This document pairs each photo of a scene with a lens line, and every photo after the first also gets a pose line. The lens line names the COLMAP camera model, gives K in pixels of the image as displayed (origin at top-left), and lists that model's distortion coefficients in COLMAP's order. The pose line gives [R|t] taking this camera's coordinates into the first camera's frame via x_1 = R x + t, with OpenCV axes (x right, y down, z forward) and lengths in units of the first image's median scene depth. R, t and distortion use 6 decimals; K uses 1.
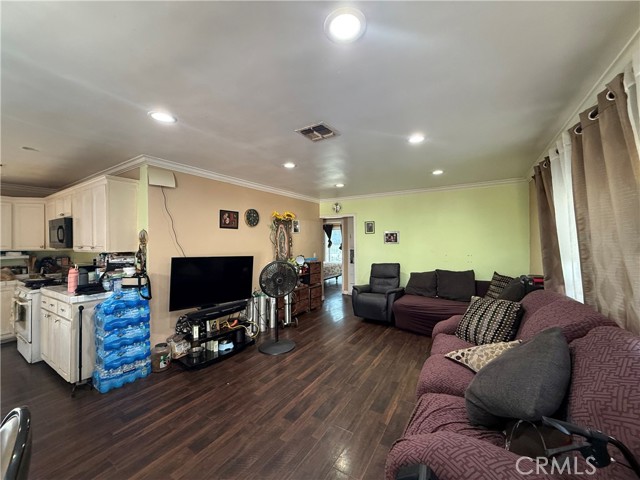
lens RADIAL K [[252.2, 0, 317.9], [0, 252.2, 238.6], [0, 0, 1]] dist [-0.002008, 0.000306]
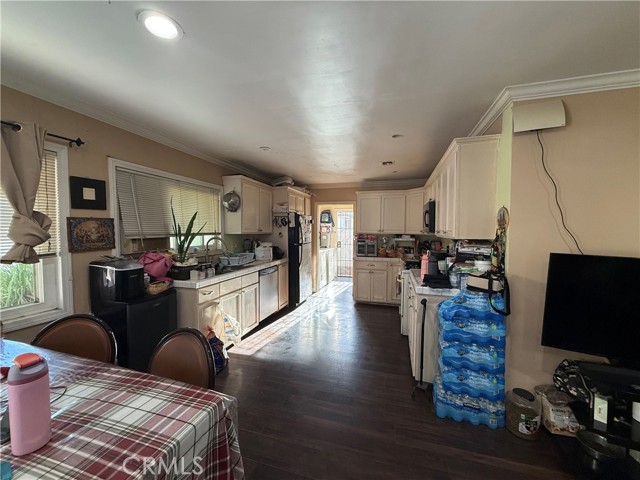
lens RADIAL K [[252.2, 0, 319.0], [0, 252.2, 240.8], [0, 0, 1]] dist [-0.002008, 0.000306]
pose [[0.264001, 0.051841, -0.963128, -0.188180], [0.003874, 0.998489, 0.054807, 0.016540], [0.964515, -0.018200, 0.263401, 0.376946]]
